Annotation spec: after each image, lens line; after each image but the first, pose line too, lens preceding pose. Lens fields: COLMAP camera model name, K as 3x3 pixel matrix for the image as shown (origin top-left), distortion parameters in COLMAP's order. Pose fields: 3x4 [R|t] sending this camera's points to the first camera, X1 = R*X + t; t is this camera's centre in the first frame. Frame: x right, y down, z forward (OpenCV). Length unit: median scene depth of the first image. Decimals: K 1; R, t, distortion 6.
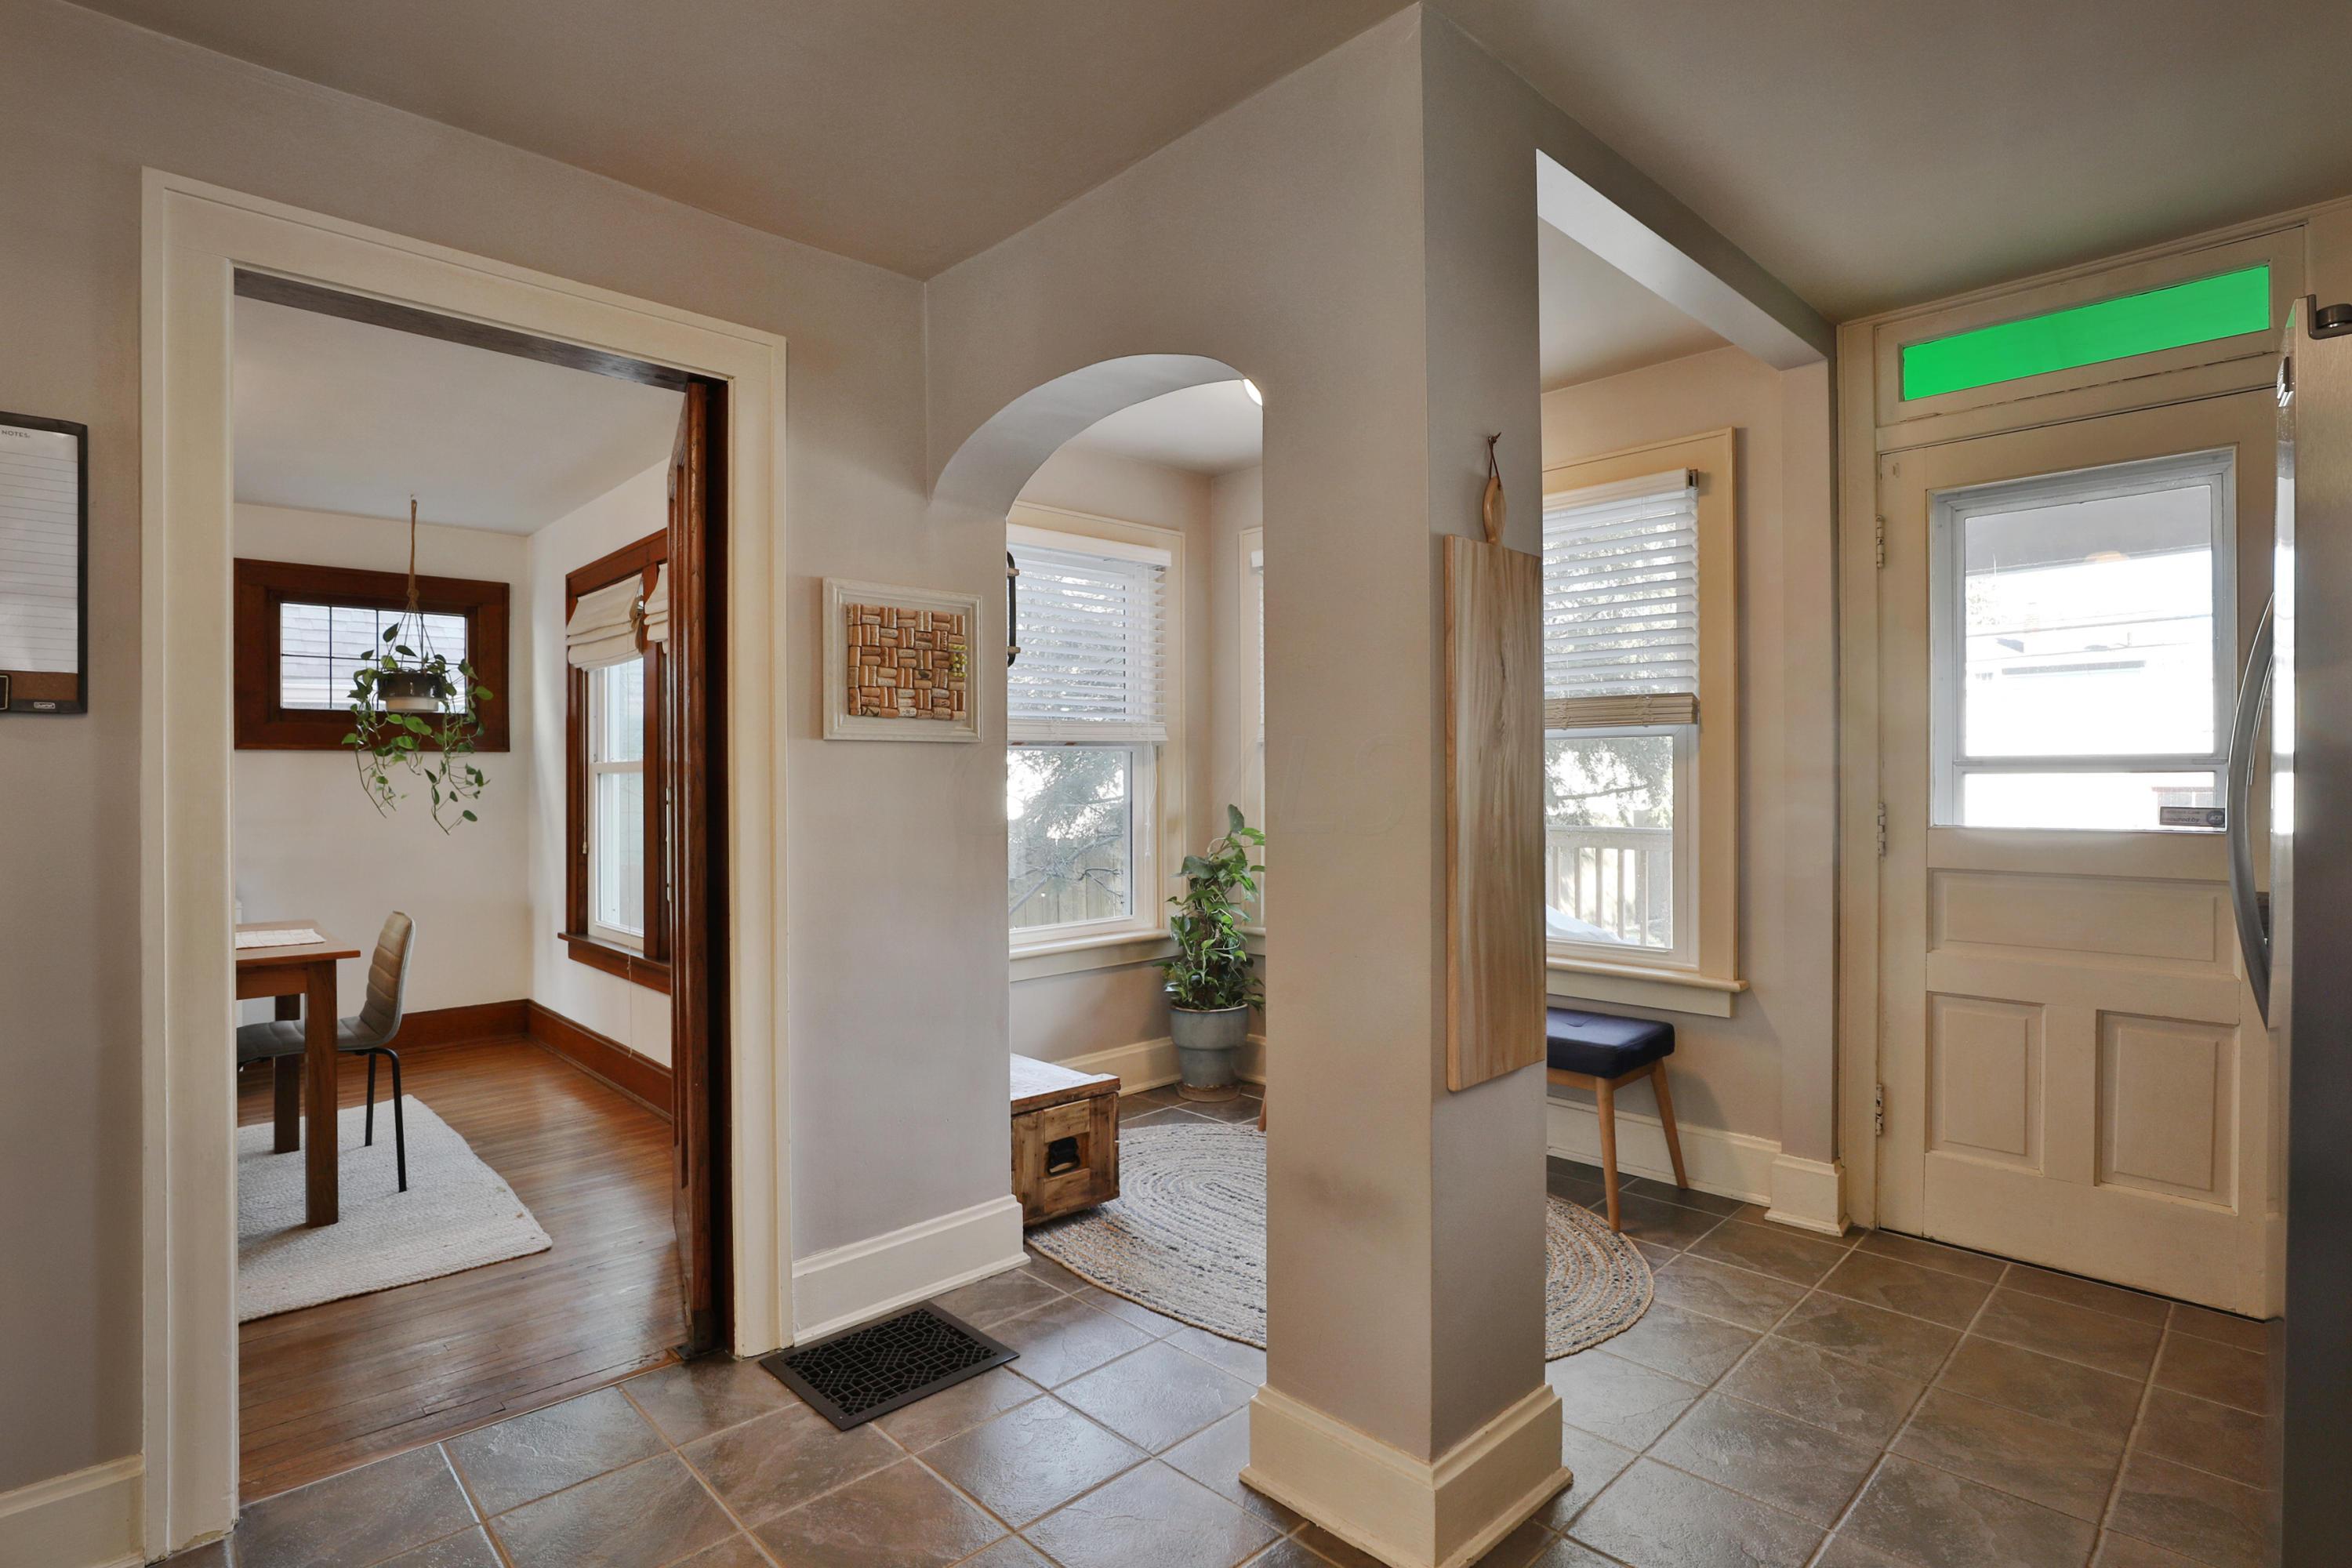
lens RADIAL K [[1163.0, 0, 1166.9], [0, 1163.0, 780.4], [0, 0, 1]] dist [-0.019792, 0.007906]
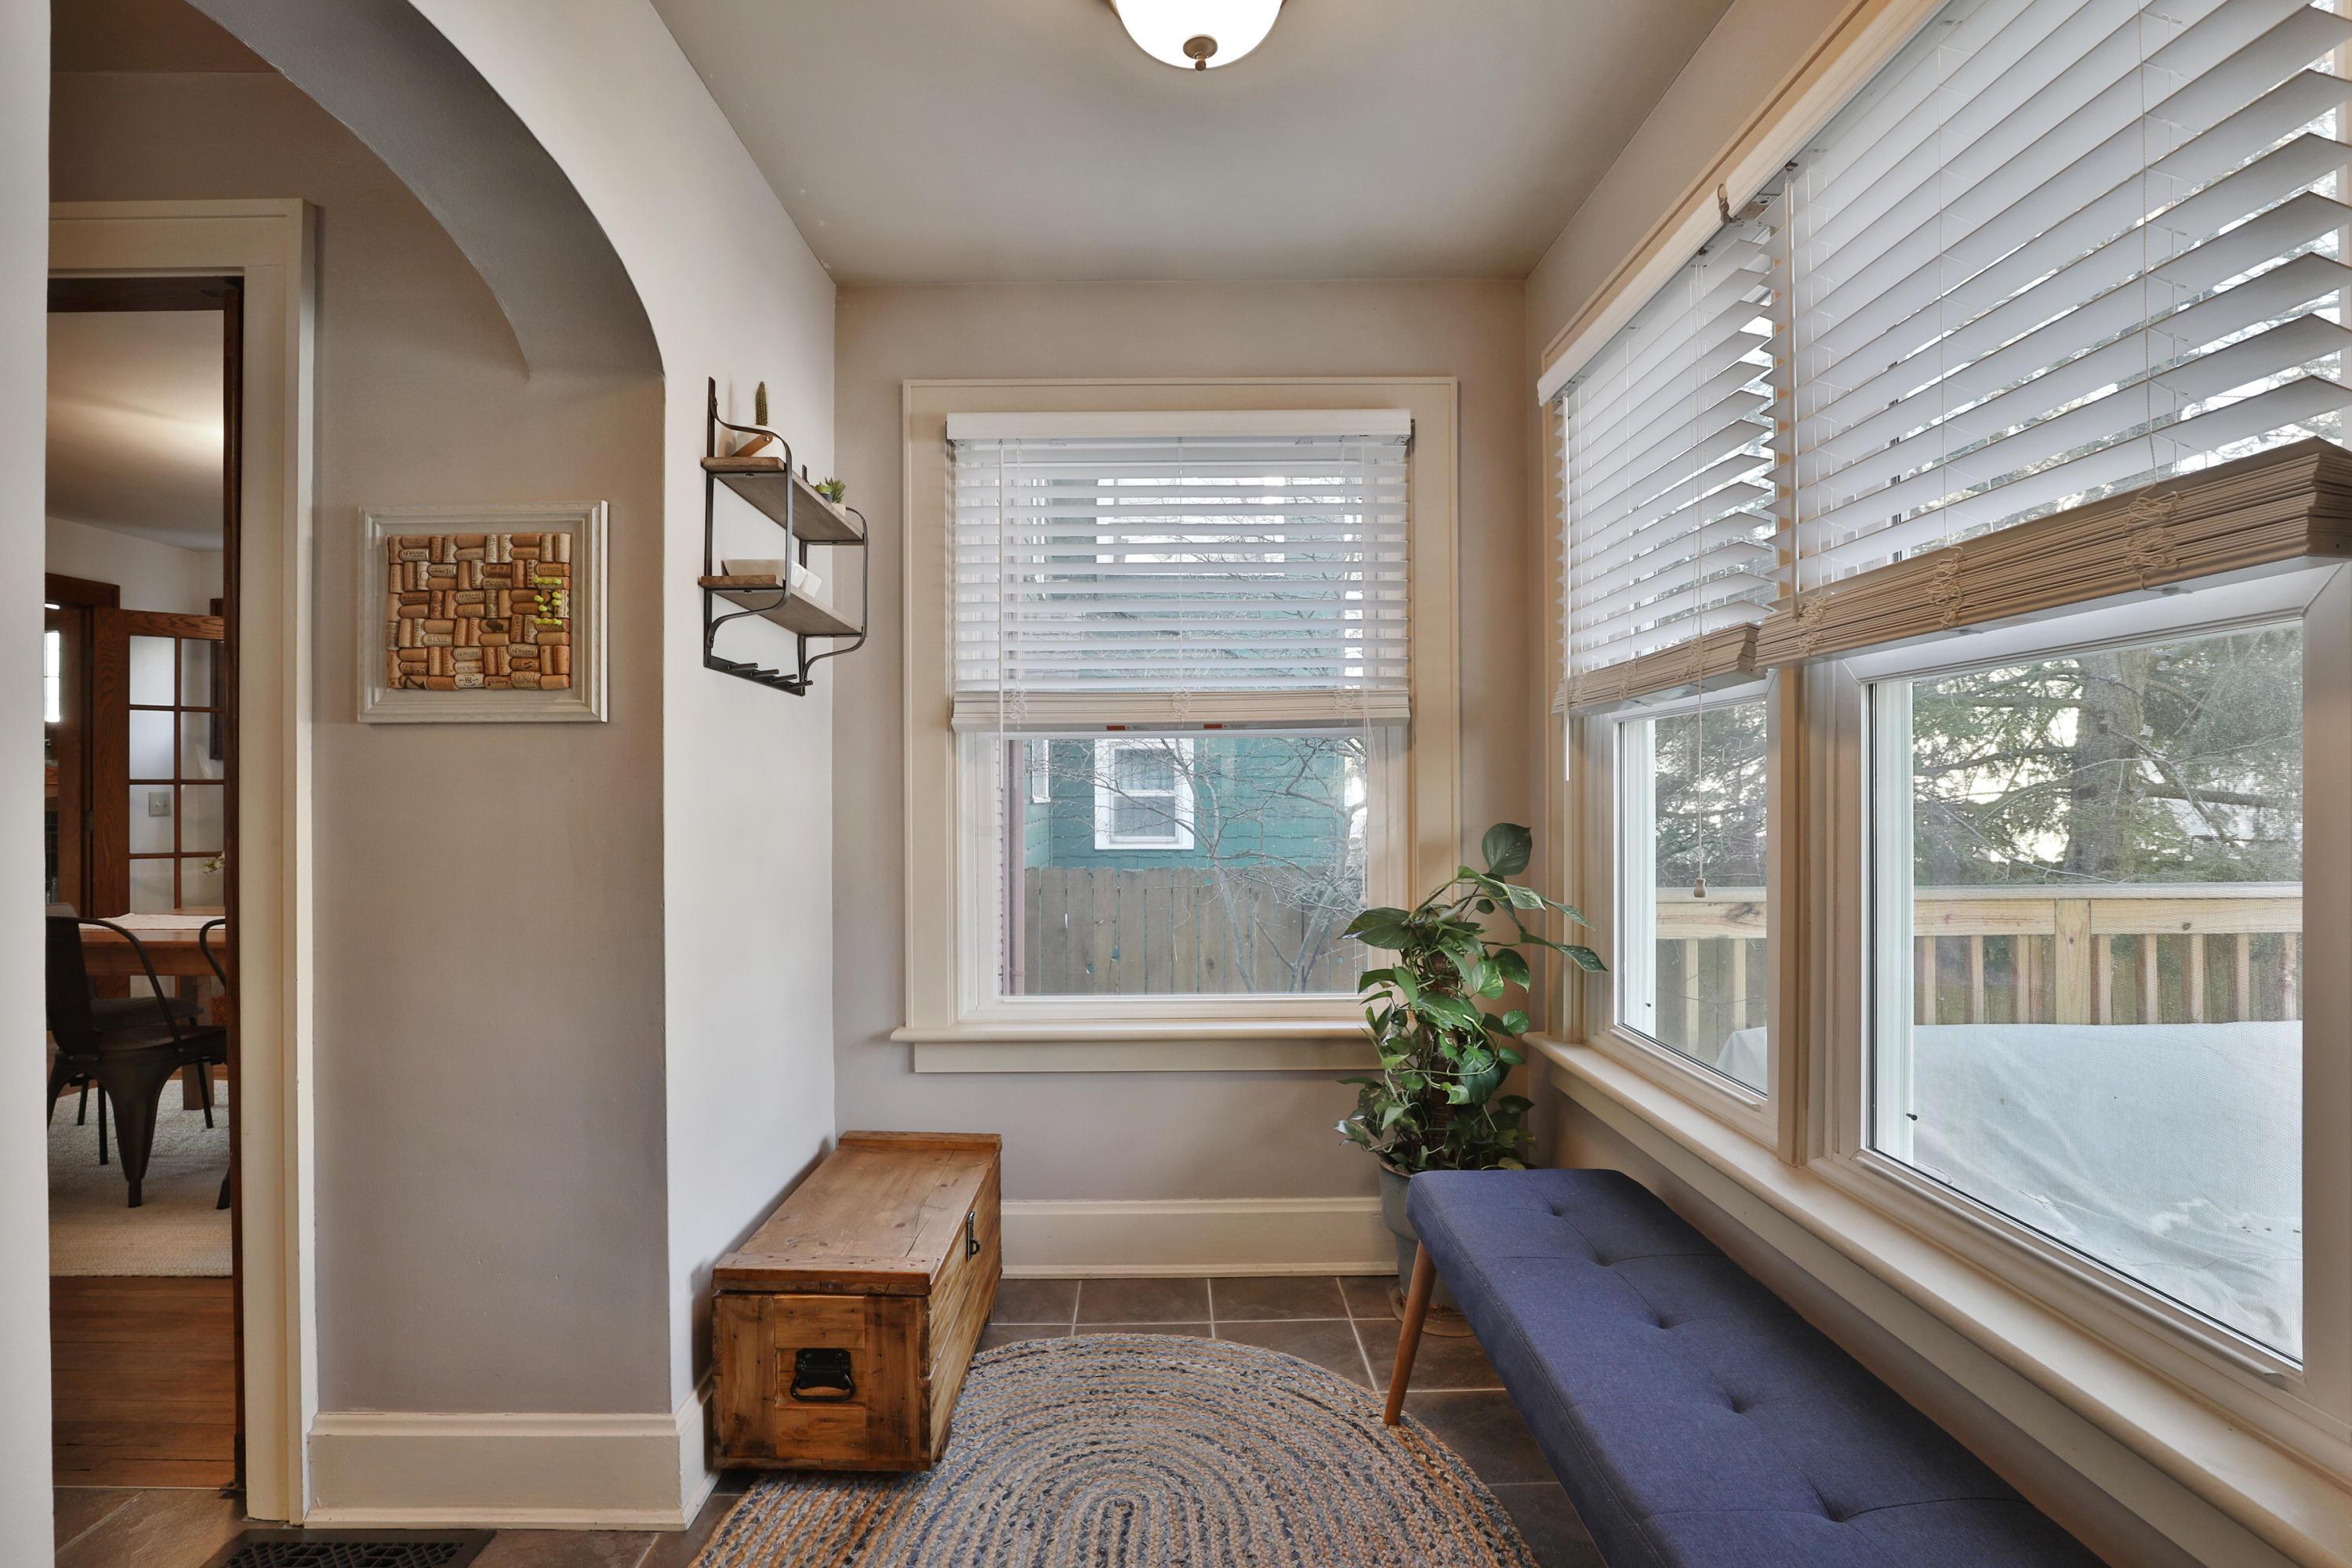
lens RADIAL K [[1163.0, 0, 1171.7], [0, 1163.0, 787.2], [0, 0, 1]] dist [-0.019792, 0.007906]
pose [[0.721096, 0.000569, -0.692835, 0.554364], [-0.000392, 1.000000, 0.000413, 0.004612], [0.692835, -0.000026, 0.721096, 0.779501]]
